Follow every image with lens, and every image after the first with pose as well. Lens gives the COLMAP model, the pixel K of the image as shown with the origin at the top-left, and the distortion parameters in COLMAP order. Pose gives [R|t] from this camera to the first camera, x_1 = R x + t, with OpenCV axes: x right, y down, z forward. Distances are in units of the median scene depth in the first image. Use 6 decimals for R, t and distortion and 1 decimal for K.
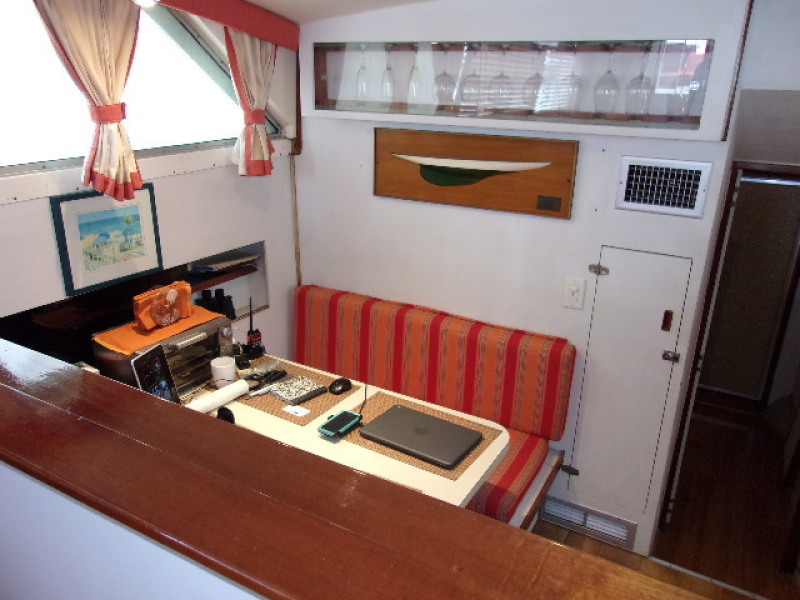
lens RADIAL K [[621.3, 0, 398.7], [0, 621.3, 301.7], [0, 0, 1]] dist [-0.019524, 0.037039]
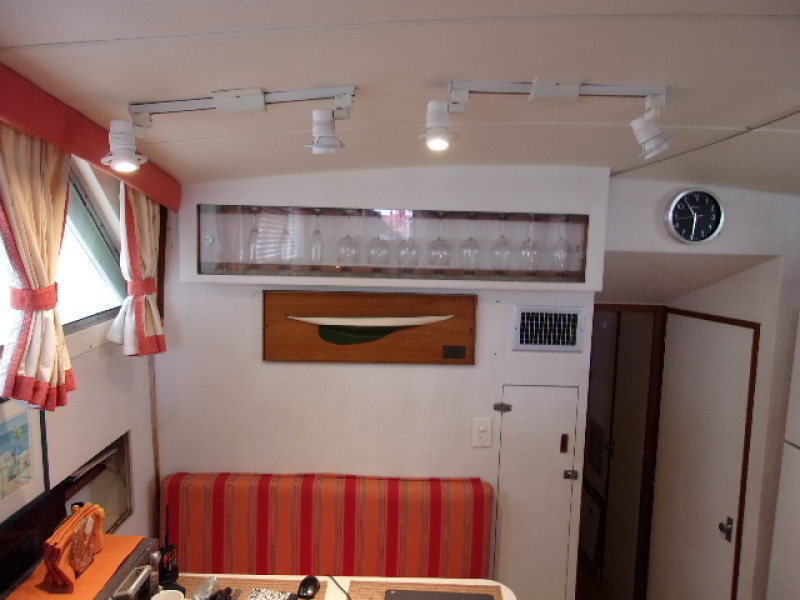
lens RADIAL K [[621.3, 0, 398.3], [0, 621.3, 302.3], [0, 0, 1]] dist [-0.019524, 0.037039]
pose [[0.861591, -0.060435, 0.503992, -0.381482], [0.166731, 0.971492, -0.168538, -0.079143], [-0.479438, 0.229242, 0.847105, 0.123549]]
